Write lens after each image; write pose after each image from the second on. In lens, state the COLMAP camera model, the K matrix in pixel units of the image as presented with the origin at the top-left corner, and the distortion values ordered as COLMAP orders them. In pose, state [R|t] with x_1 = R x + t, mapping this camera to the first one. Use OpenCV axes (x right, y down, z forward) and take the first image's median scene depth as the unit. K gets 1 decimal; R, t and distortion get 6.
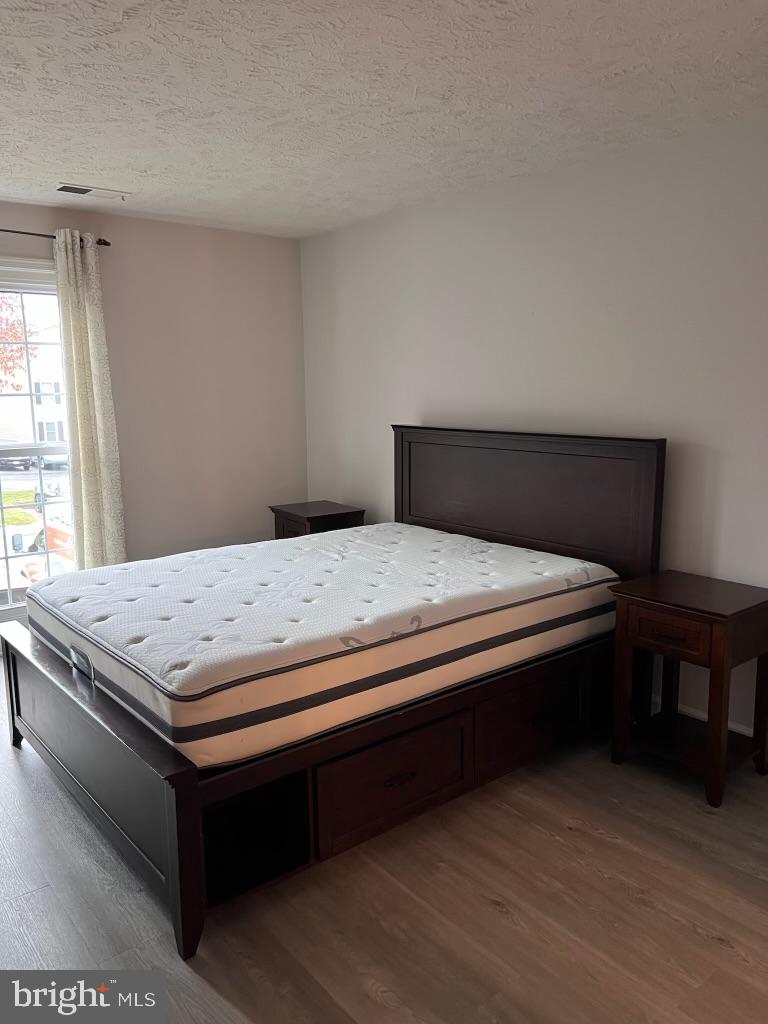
lens RADIAL K [[773.8, 0, 383.6], [0, 773.8, 511.2], [0, 0, 1]] dist [0.045878, -0.050265]
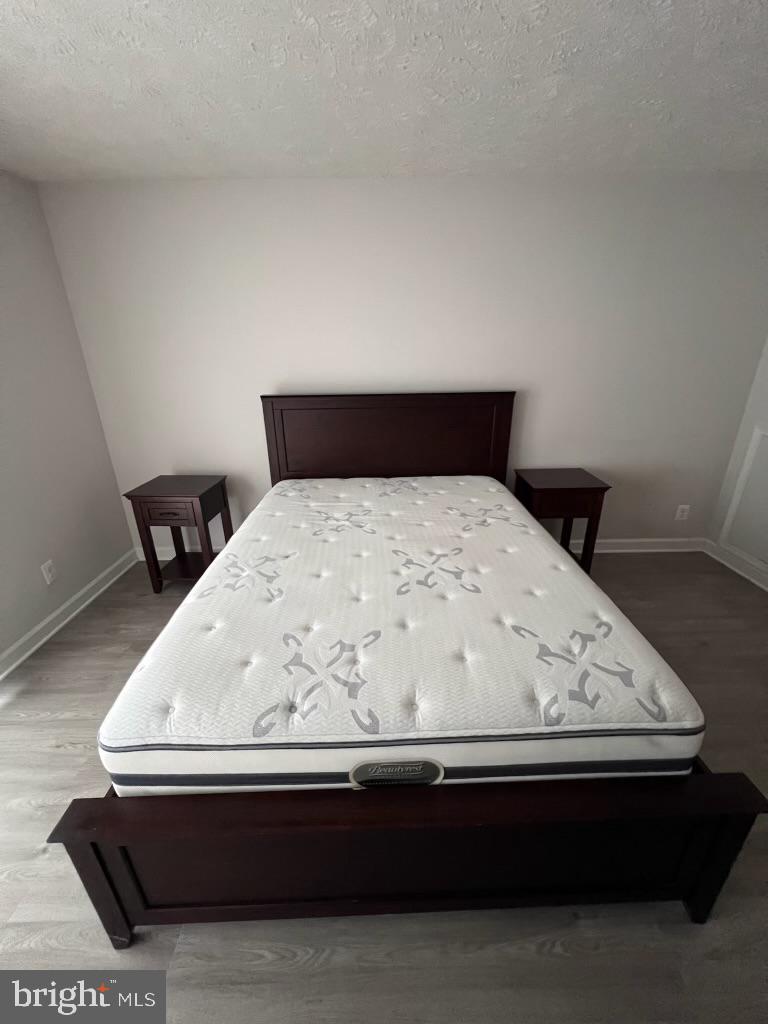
lens RADIAL K [[411.8, 0, 386.4], [0, 411.8, 514.2], [0, 0, 1]] dist [-0.000260, 0.000012]
pose [[0.619988, -0.290821, 0.728724, -0.412869], [0.137152, 0.954641, 0.264293, -0.092456], [-0.772531, -0.063912, 0.631753, 0.537325]]
